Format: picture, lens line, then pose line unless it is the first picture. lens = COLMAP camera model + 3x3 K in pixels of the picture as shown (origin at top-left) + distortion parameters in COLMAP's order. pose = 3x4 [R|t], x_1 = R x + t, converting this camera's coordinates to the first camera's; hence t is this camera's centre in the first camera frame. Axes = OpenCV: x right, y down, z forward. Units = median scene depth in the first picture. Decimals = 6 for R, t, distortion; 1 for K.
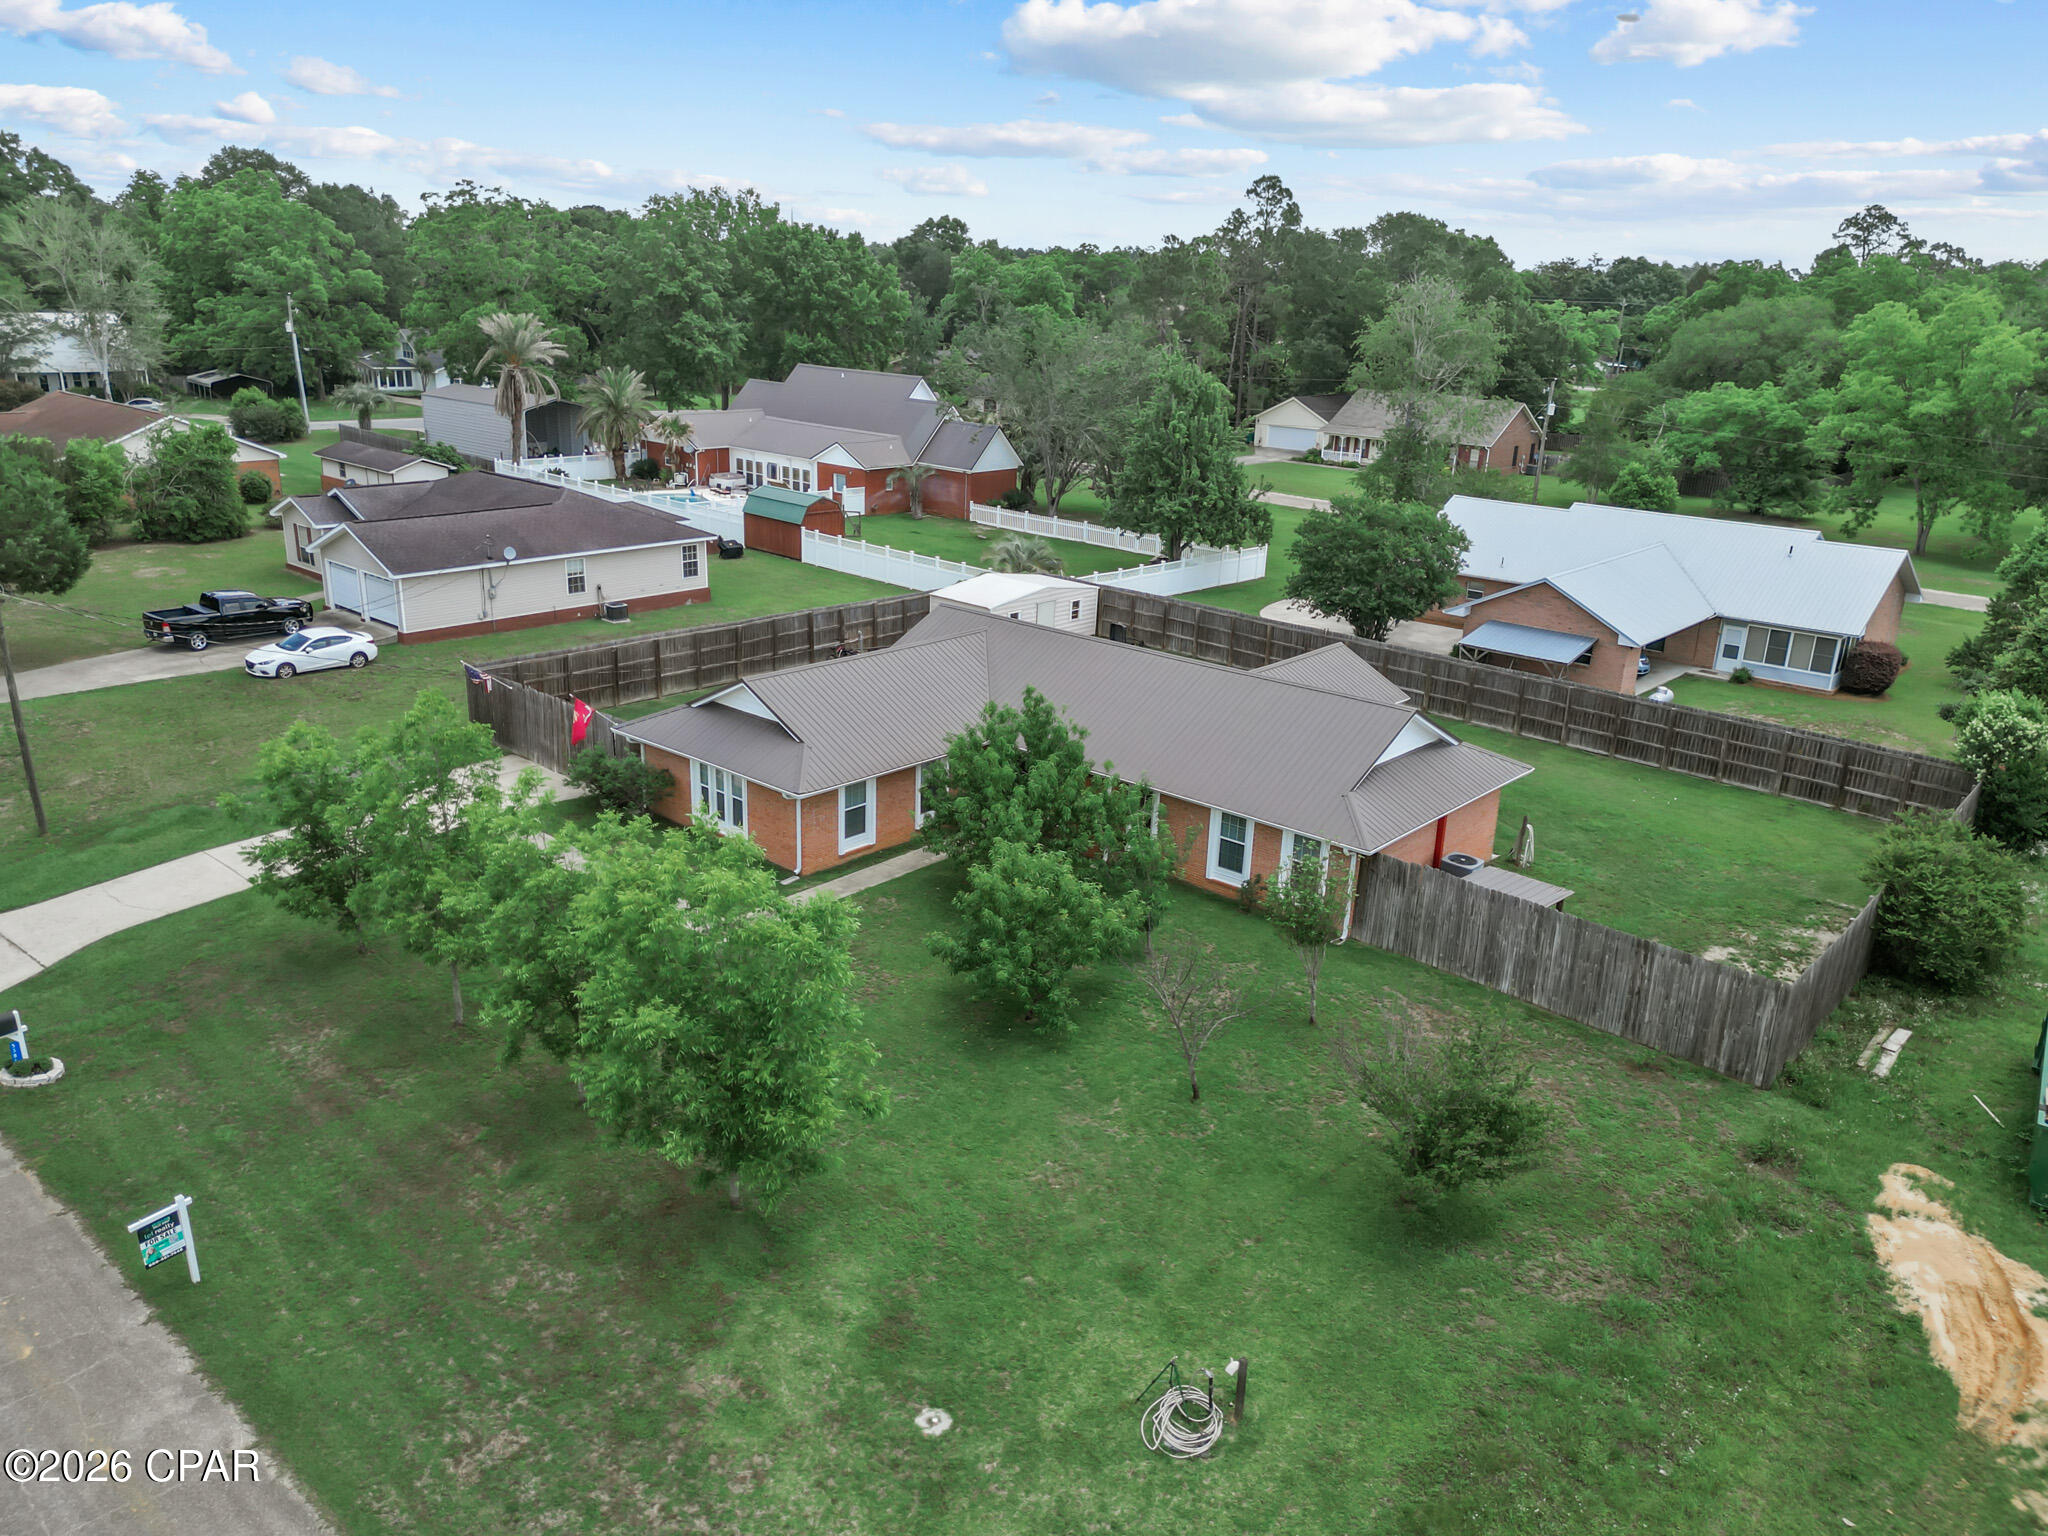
lens RADIAL K [[1498.6, 0, 1032.2], [0, 1498.6, 768.1], [0, 0, 1]] dist [0.097405, -0.084197]
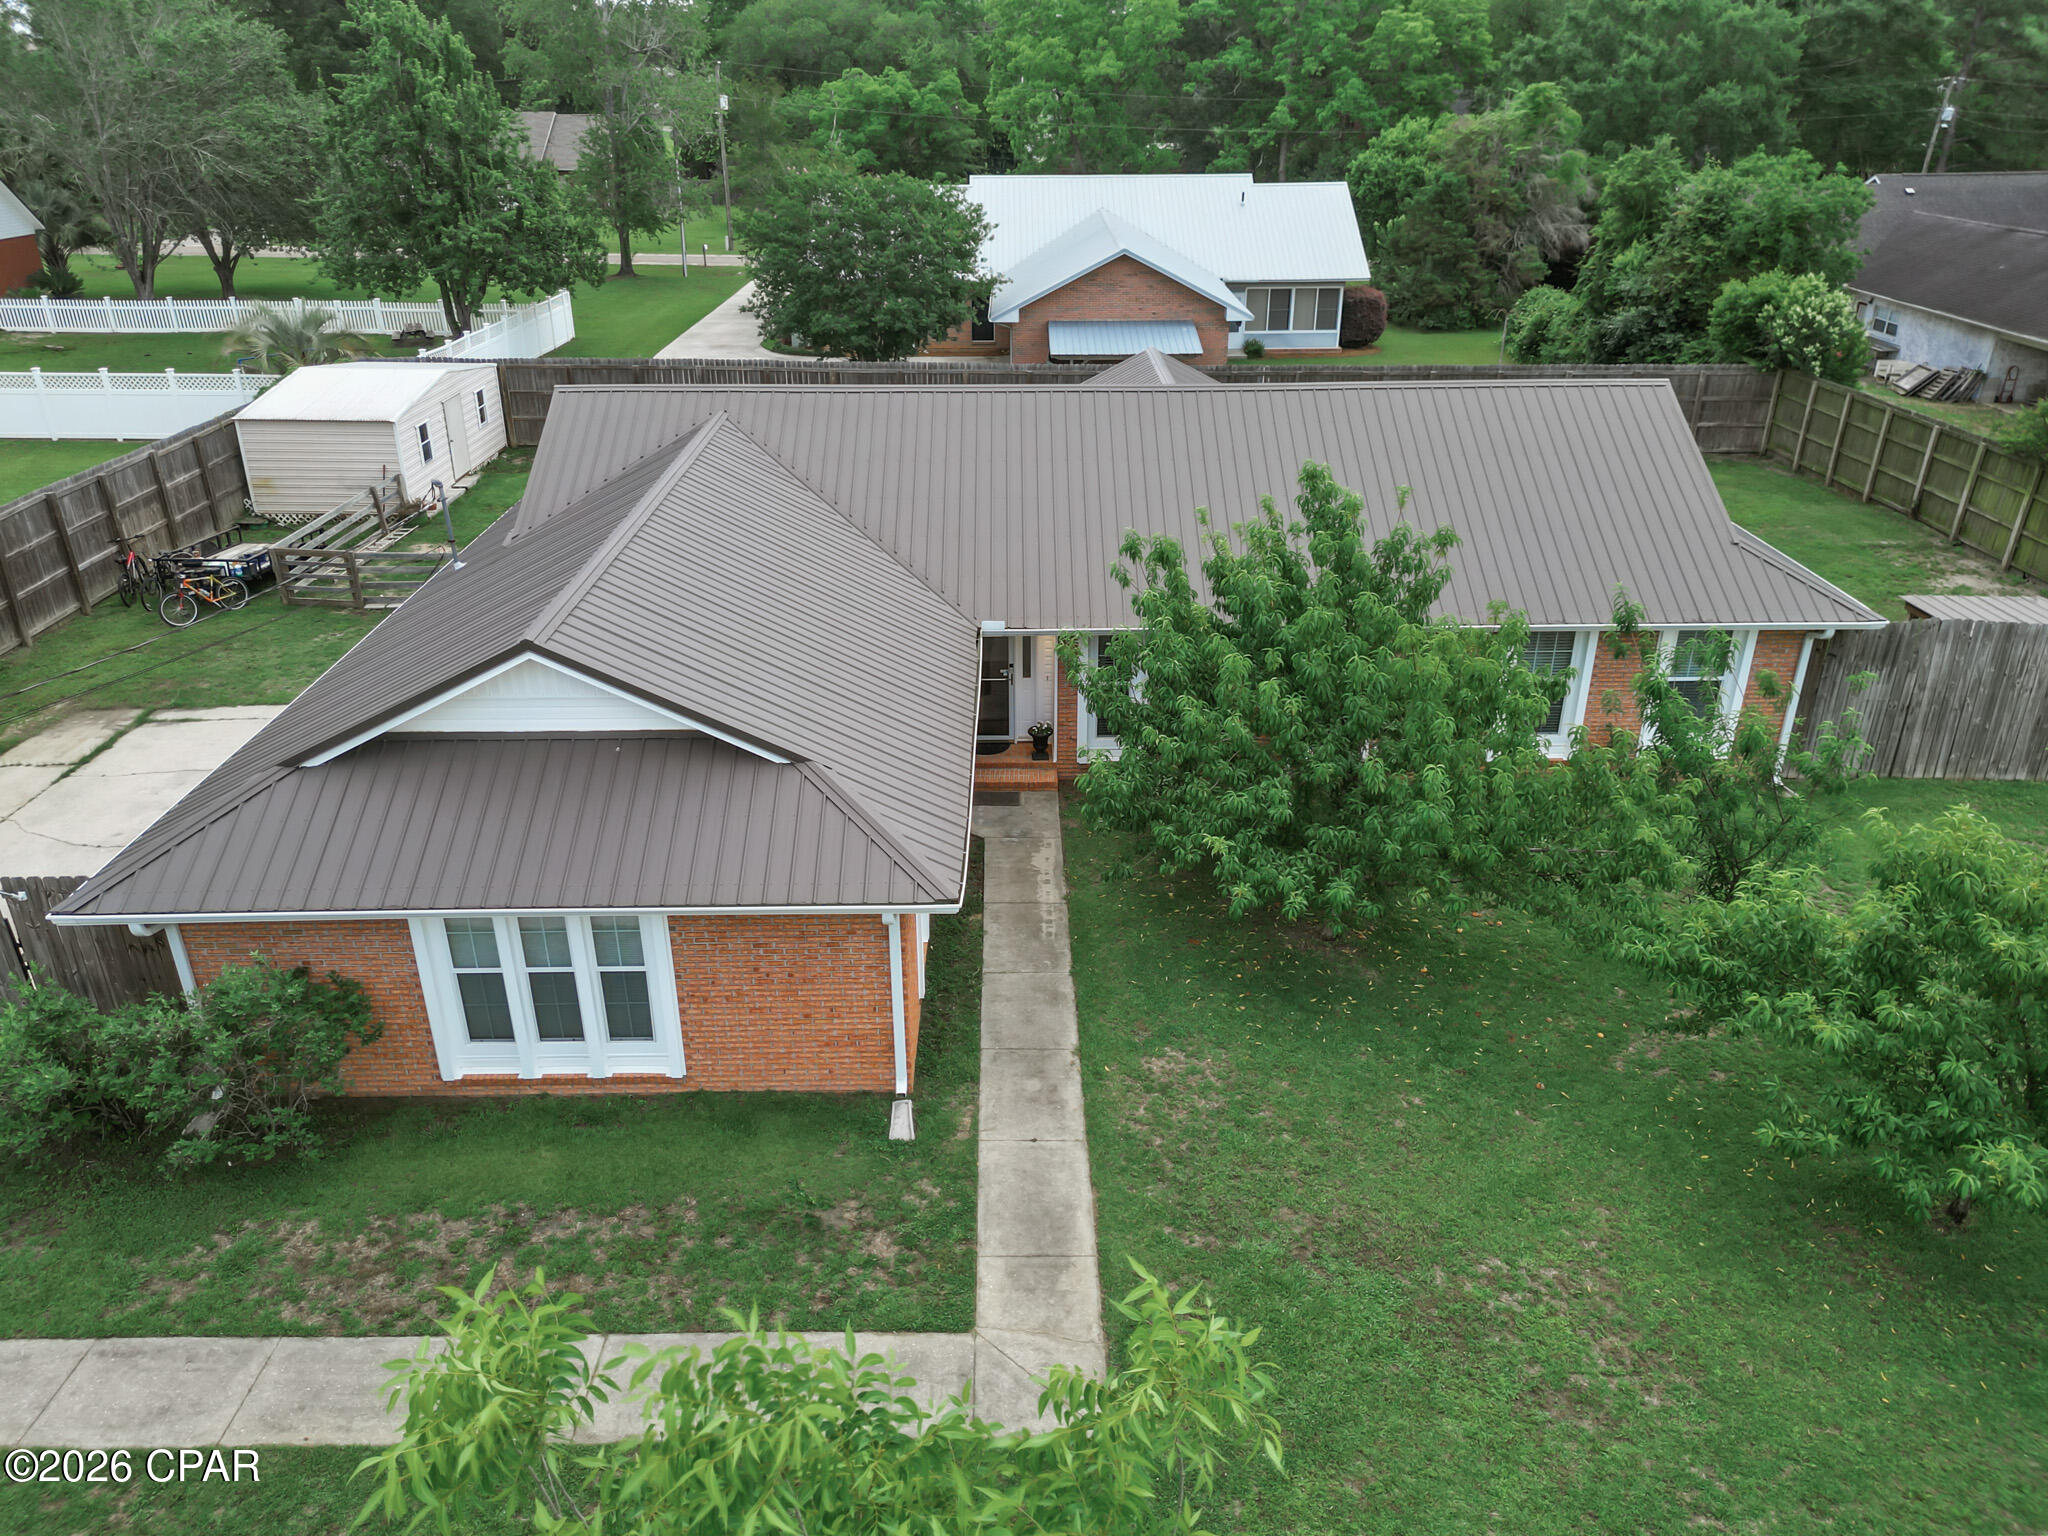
lens RADIAL K [[1444.3, 0, 1023.7], [0, 1444.3, 780.6], [0, 0, 1]] dist [0.086802, -0.082730]
pose [[0.752792, -0.326503, 0.571577, -0.185717], [0.236366, 0.944484, 0.228215, -0.047492], [-0.614358, -0.036697, 0.788174, 0.405161]]
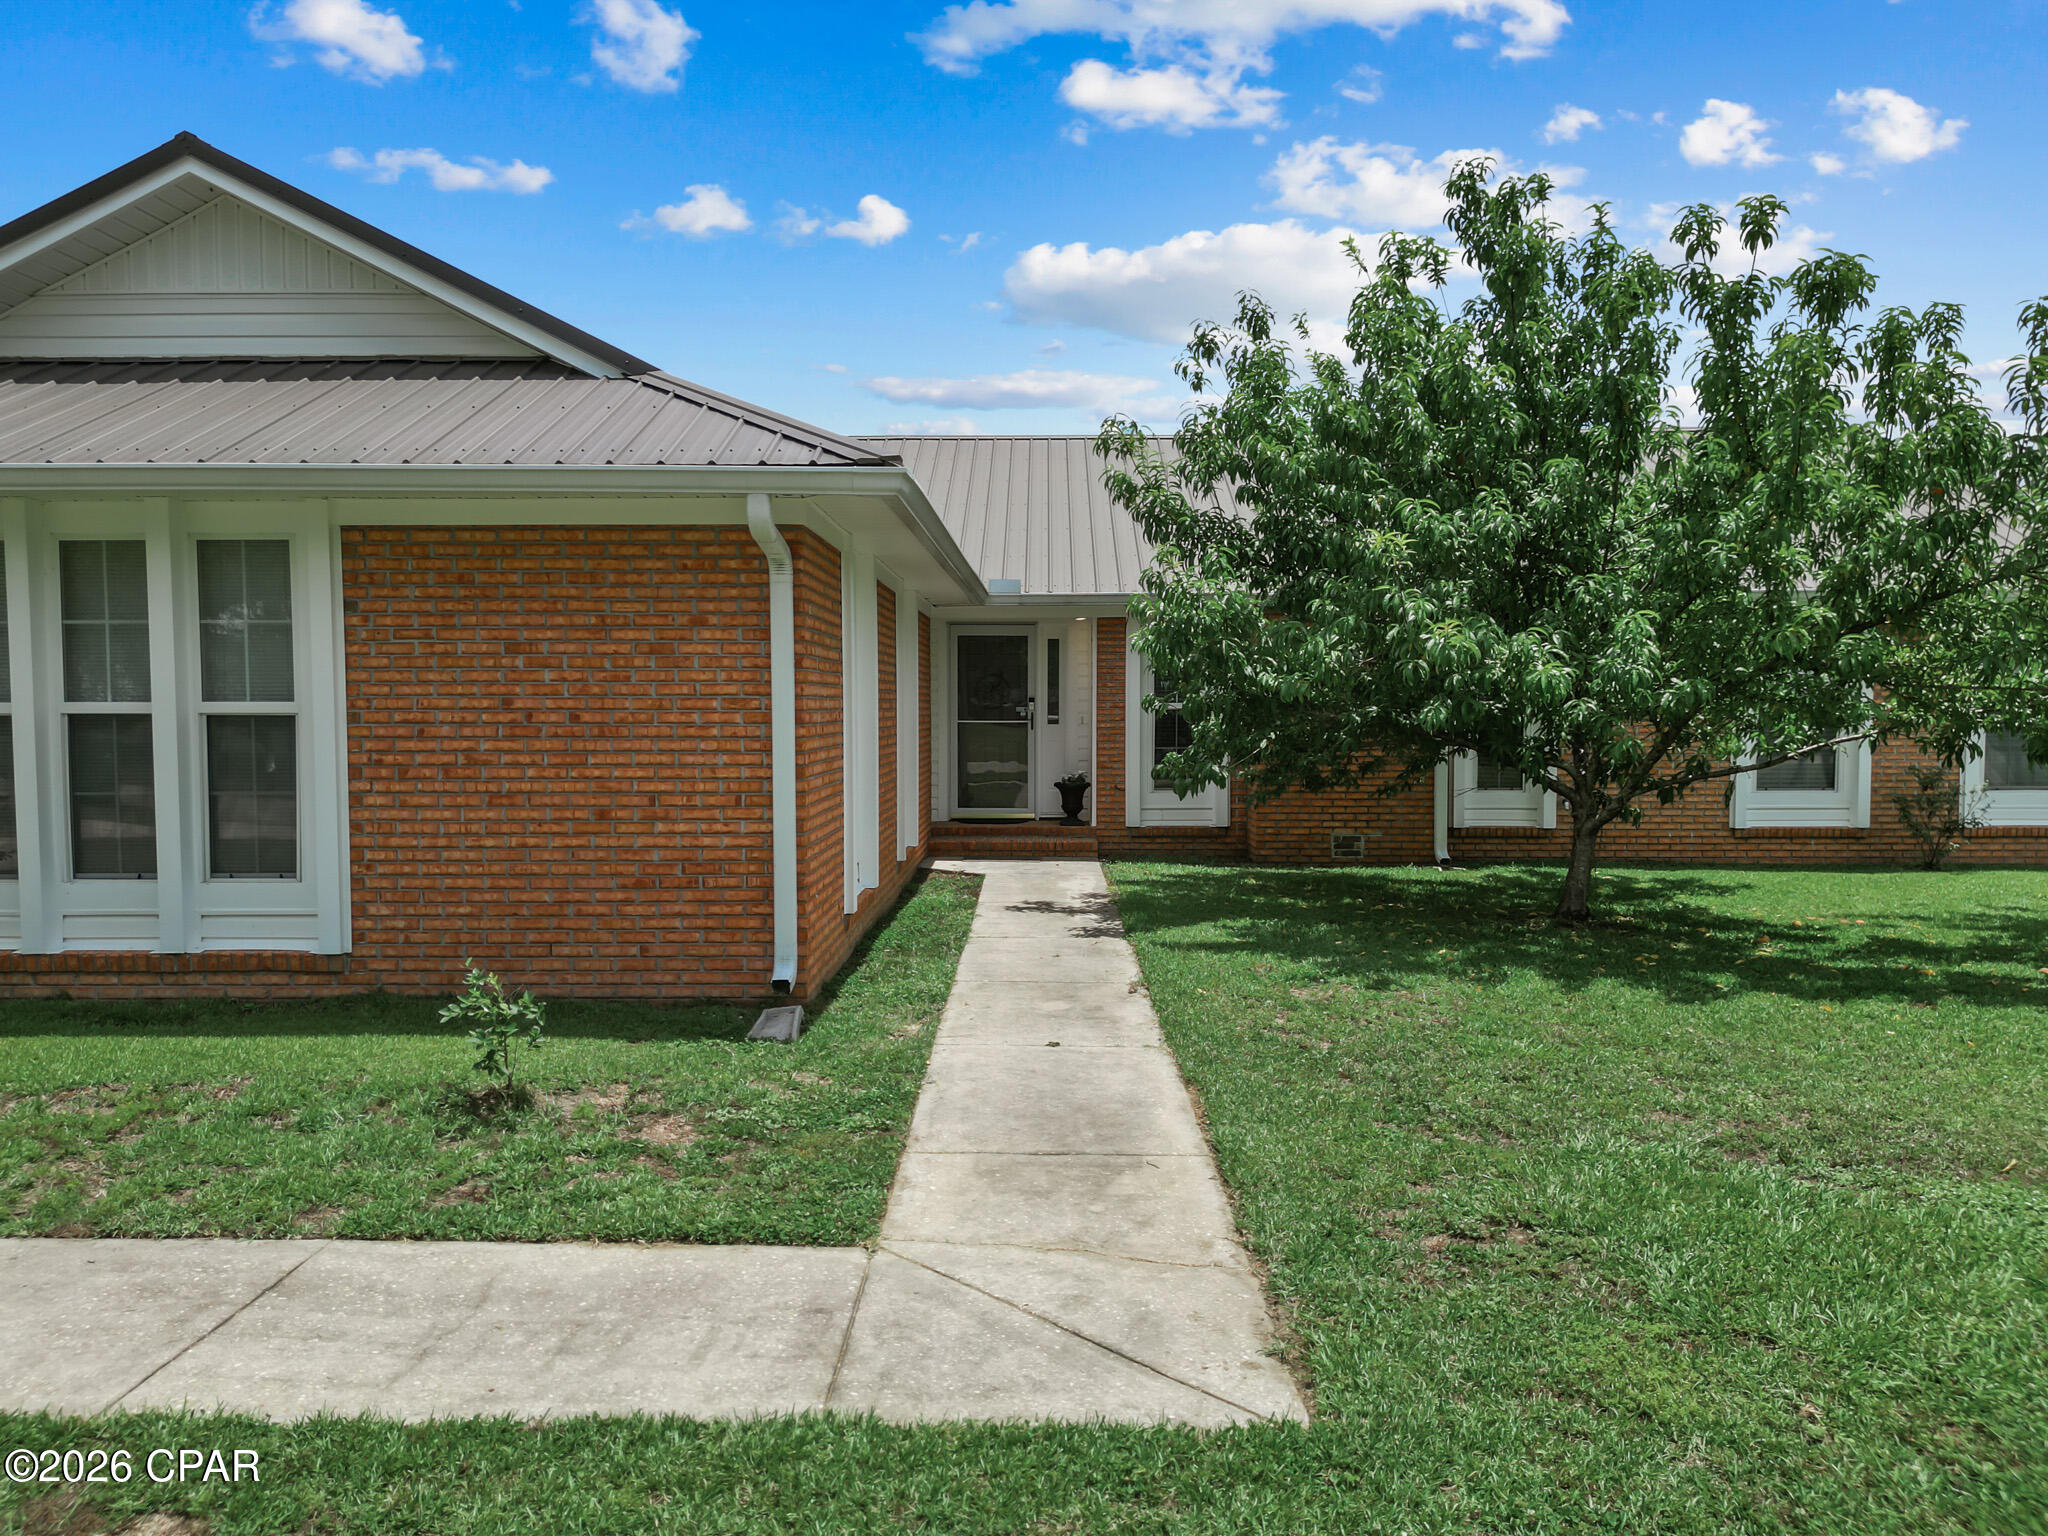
lens RADIAL K [[1430.7, 0, 1024.0], [0, 1430.7, 768.0], [0, 0, 1]] dist [0.034706, -0.001988]
pose [[0.769388, -0.076110, 0.634232, -0.142453], [0.232672, 0.958060, -0.167285, 0.047110], [-0.594900, 0.276275, 0.754828, 0.491425]]
